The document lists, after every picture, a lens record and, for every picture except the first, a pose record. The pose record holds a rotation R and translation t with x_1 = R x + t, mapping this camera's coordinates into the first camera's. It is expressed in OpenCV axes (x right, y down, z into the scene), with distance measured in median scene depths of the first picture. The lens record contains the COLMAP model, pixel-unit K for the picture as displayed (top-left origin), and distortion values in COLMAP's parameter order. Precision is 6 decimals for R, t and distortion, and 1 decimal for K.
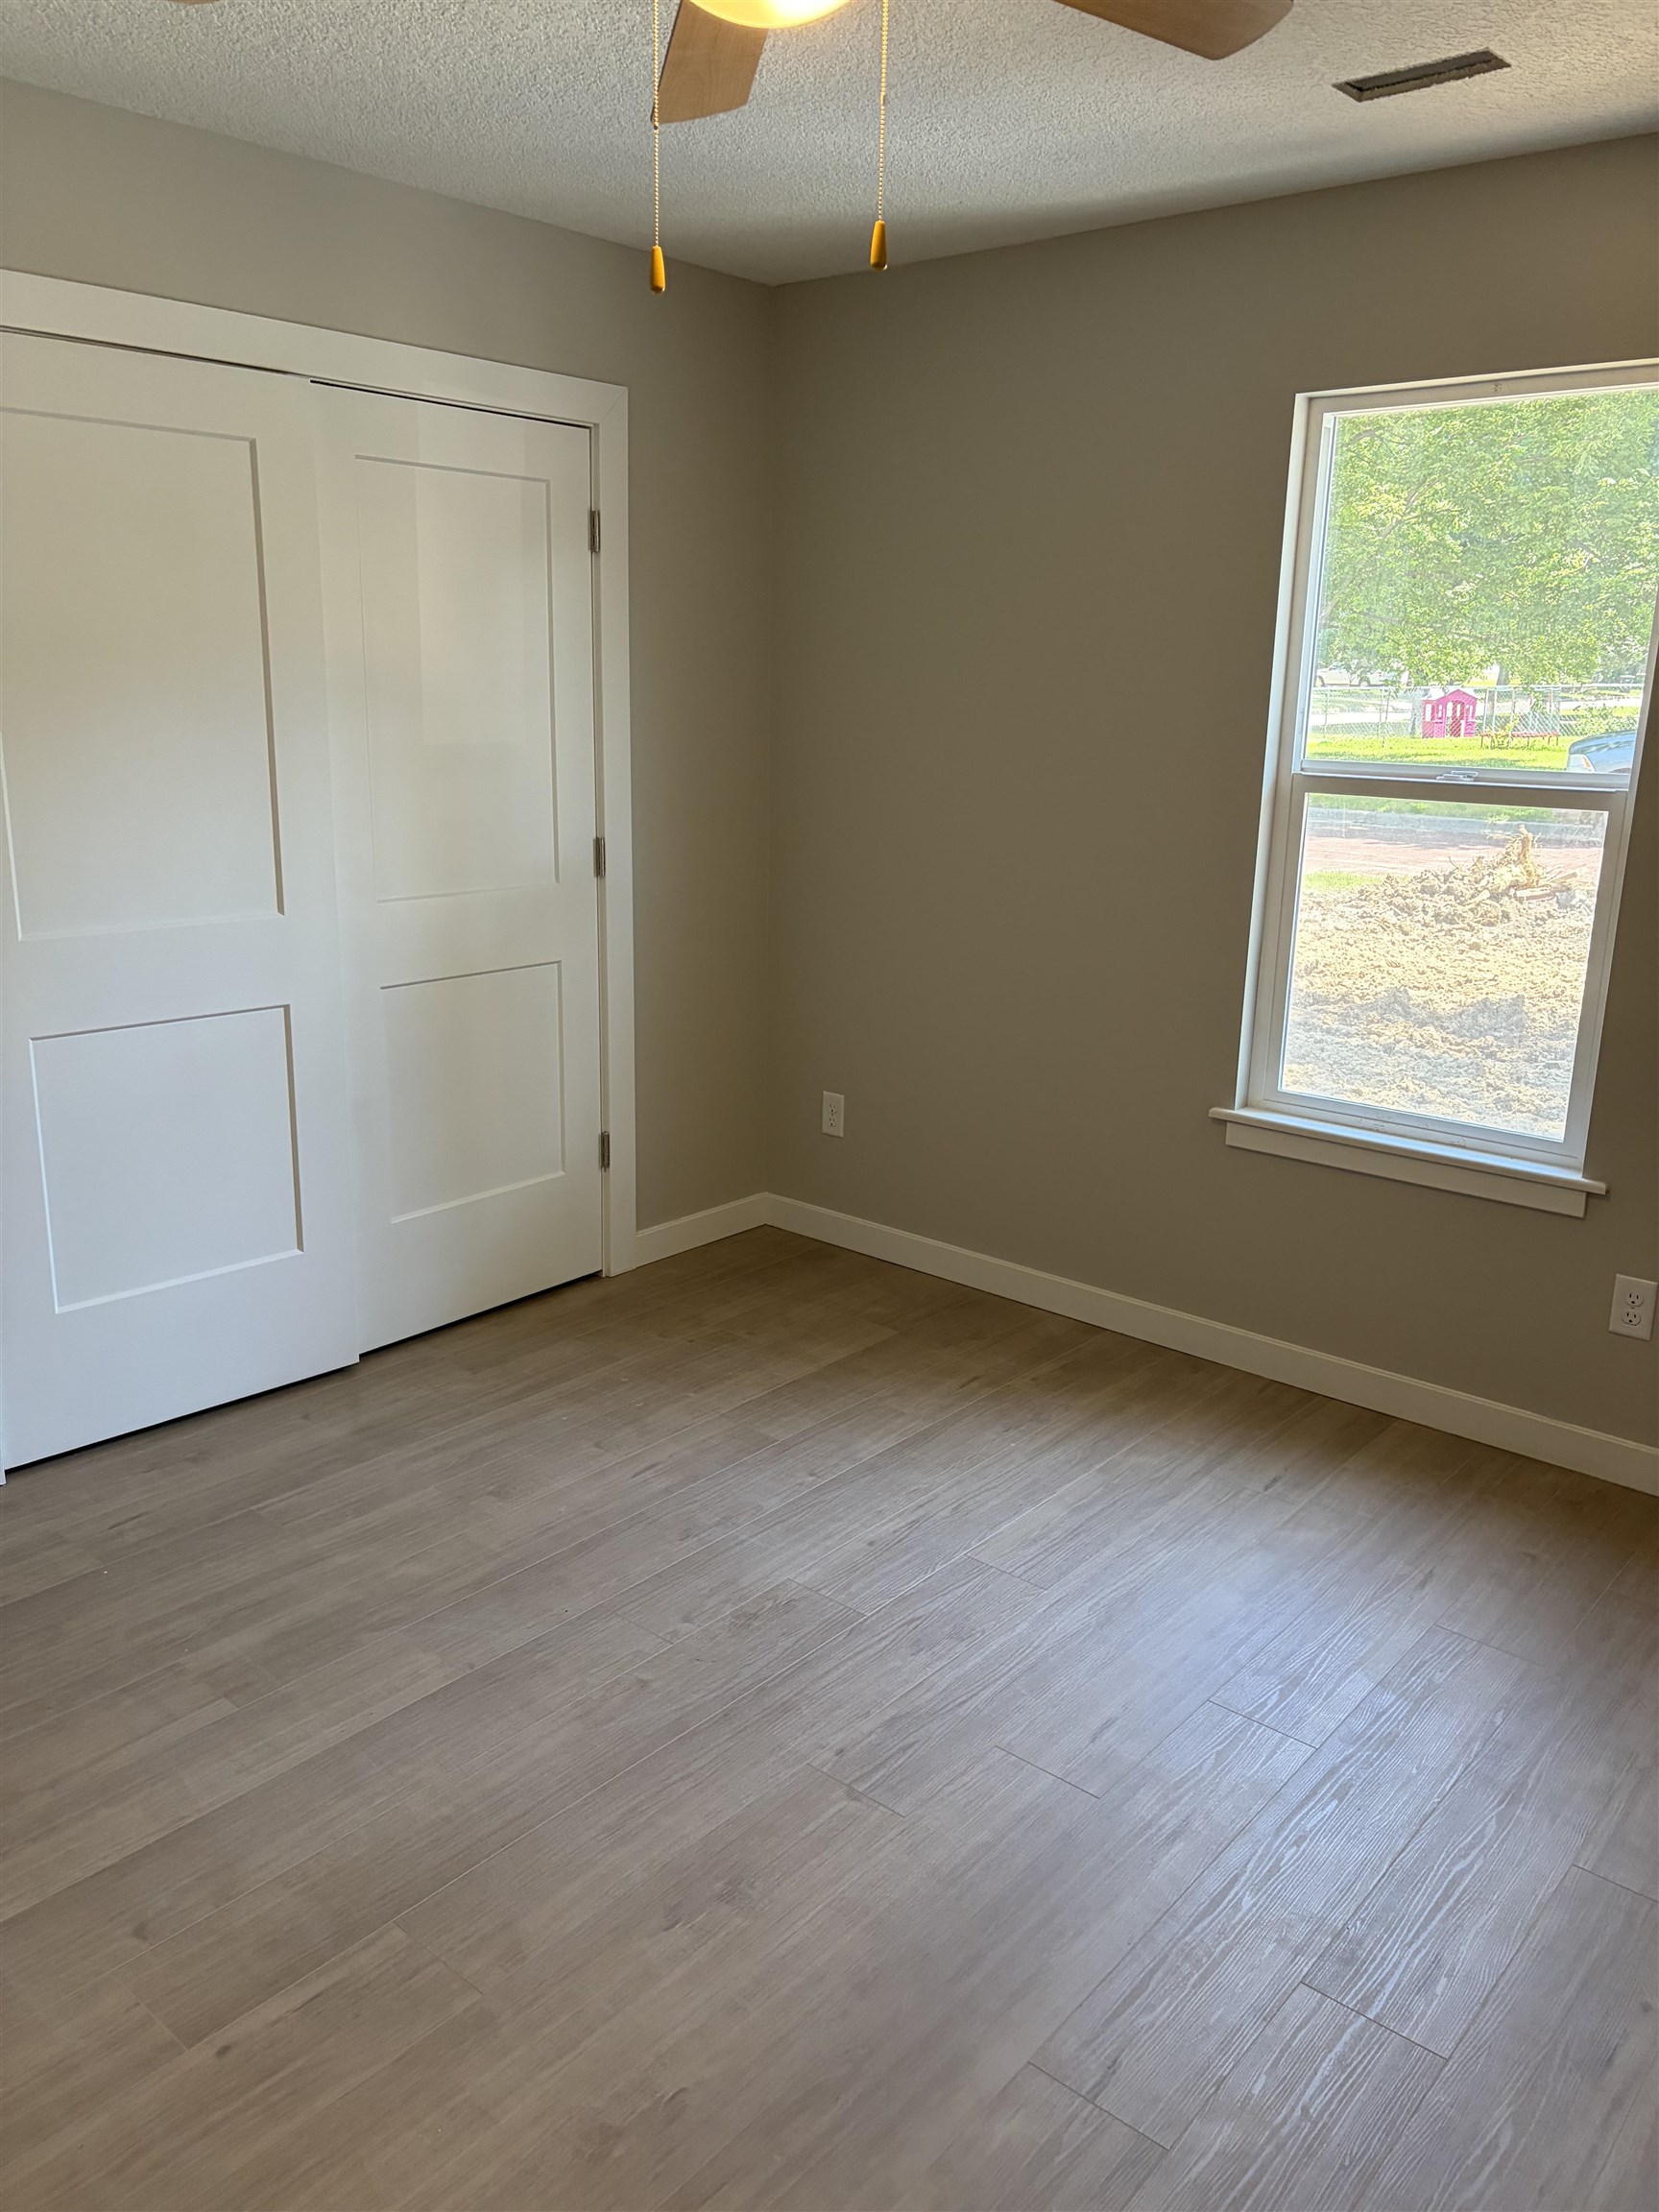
lens RADIAL K [[1681.0, 0, 829.5], [0, 1681.0, 1106.0], [0, 0, 1]] dist [0.066817, -0.082061]
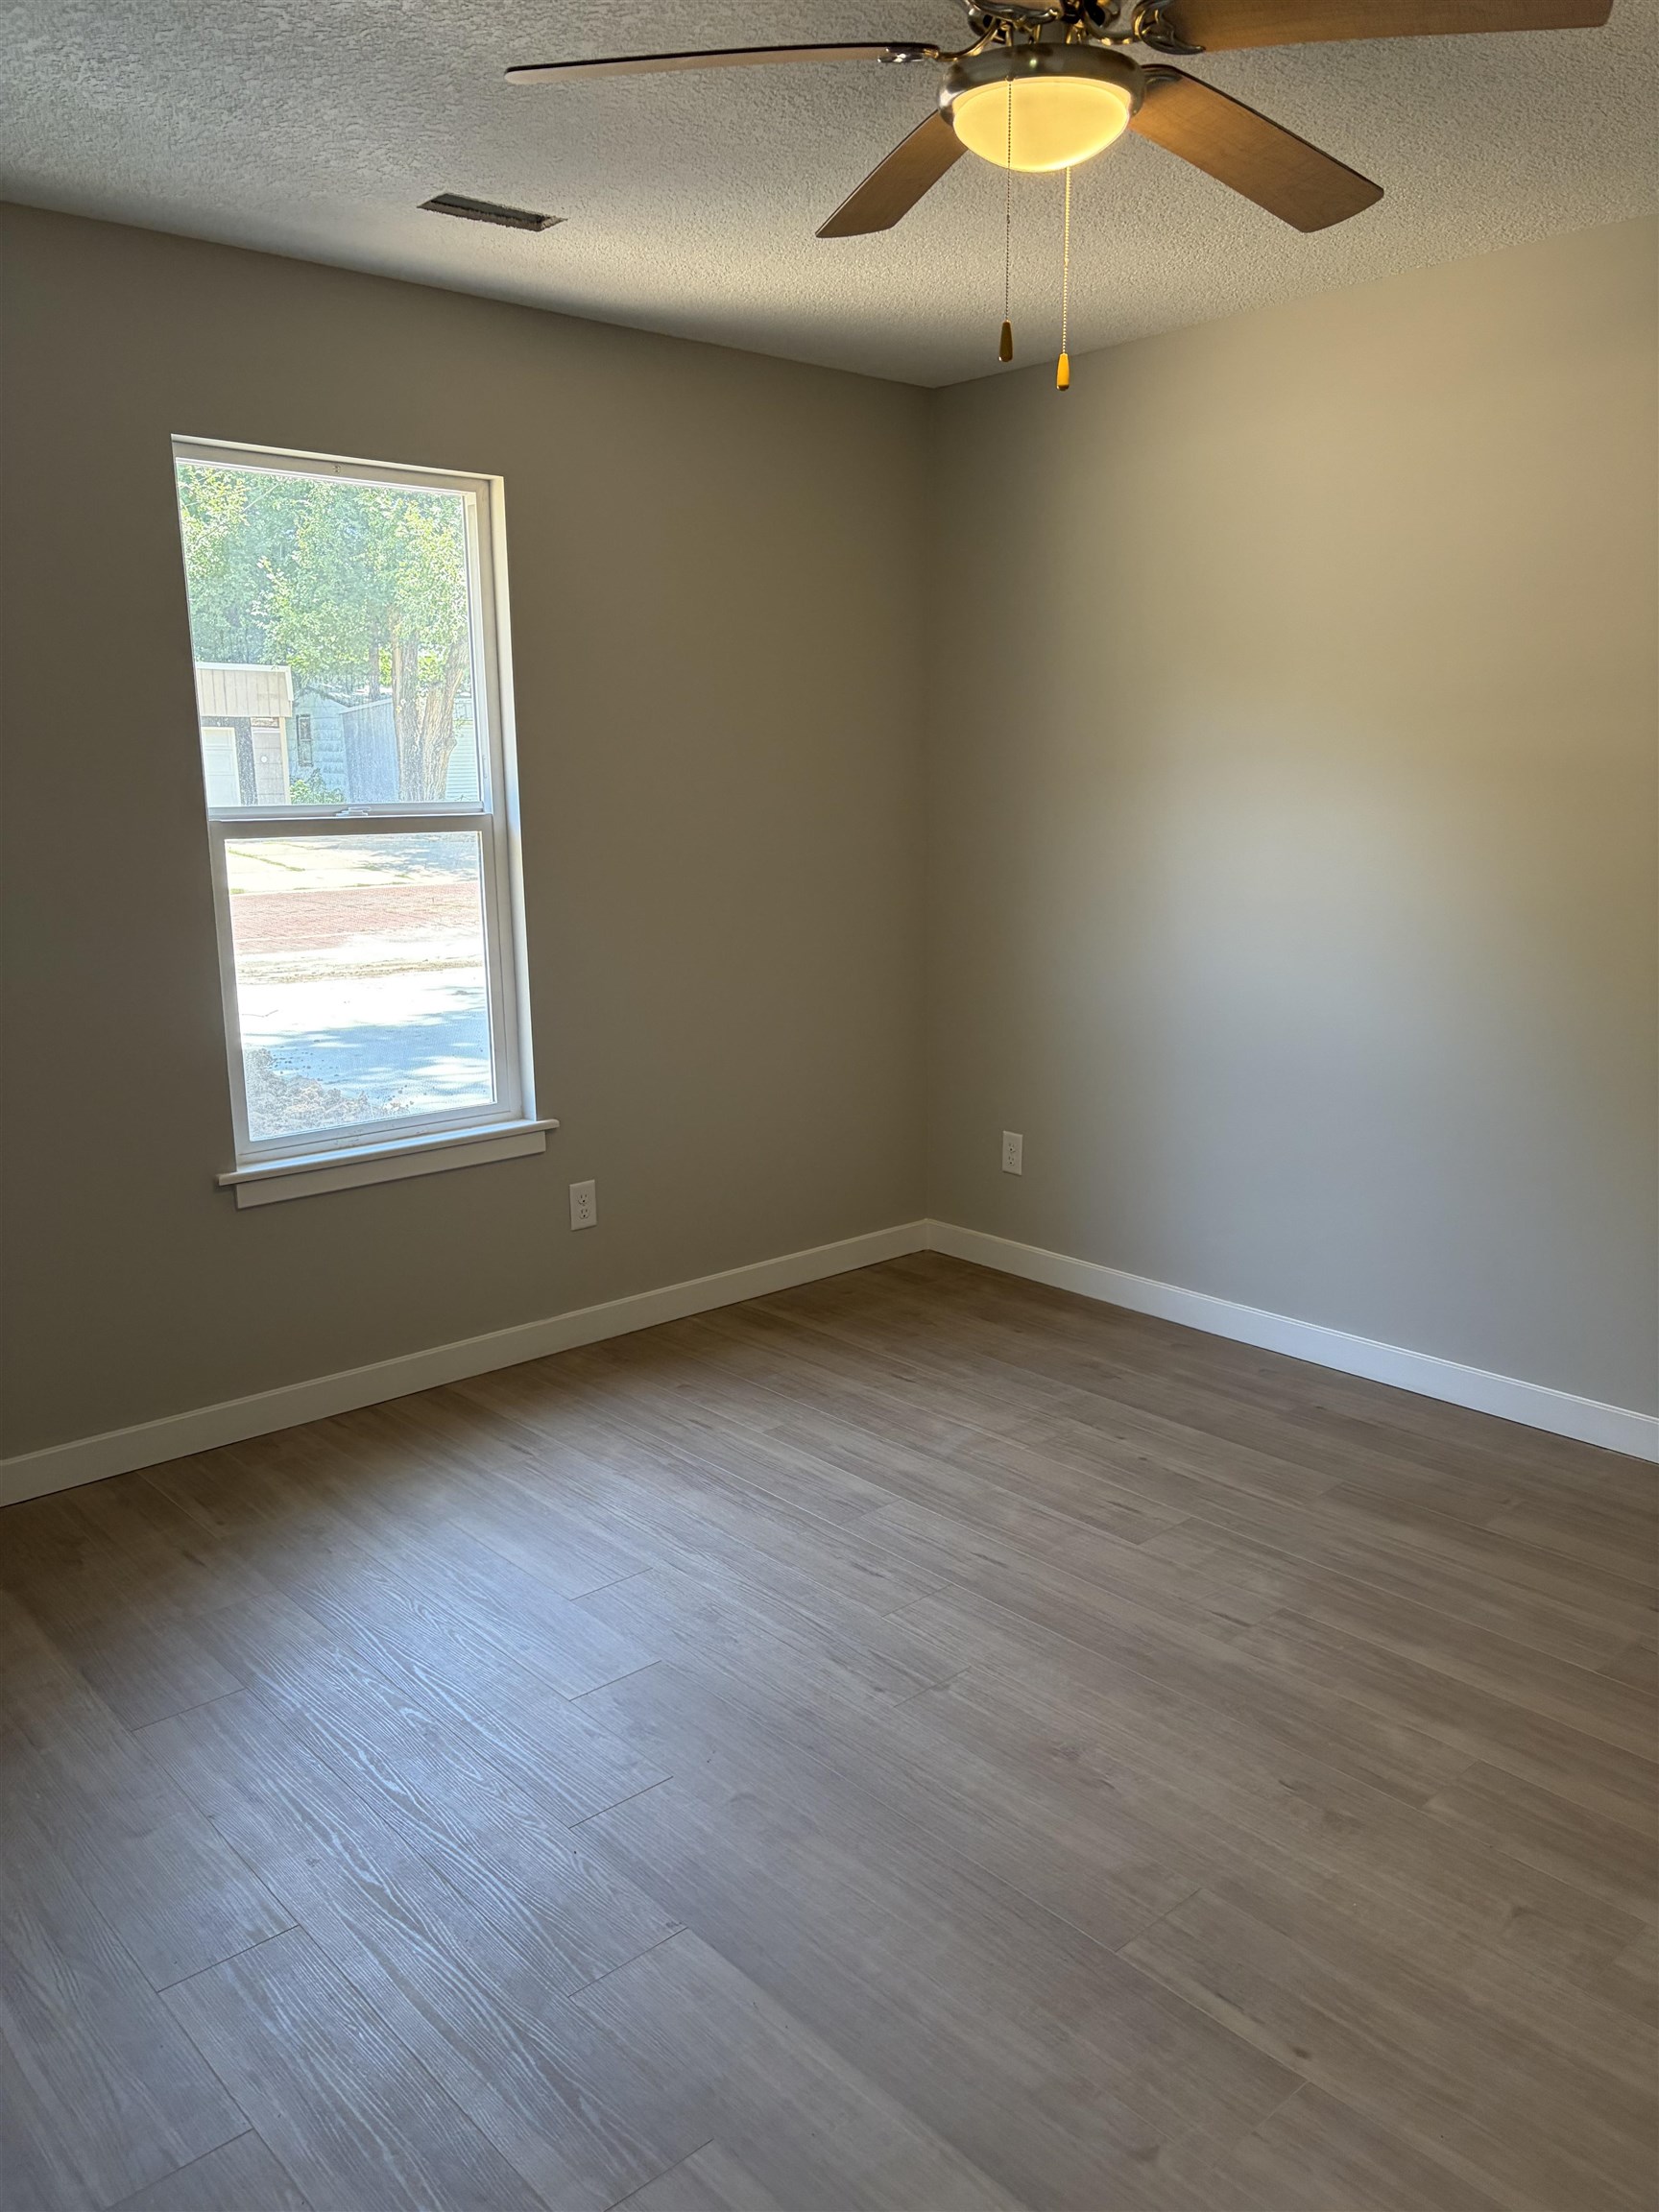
lens RADIAL K [[1659.1, 0, 855.1], [0, 1659.1, 1116.5], [0, 0, 1]] dist [0.055872, -0.064308]
pose [[0.119110, -0.222173, 0.967705, -0.853675], [0.256498, 0.948444, 0.186179, -0.154020], [-0.959178, 0.226038, 0.169956, 0.670745]]
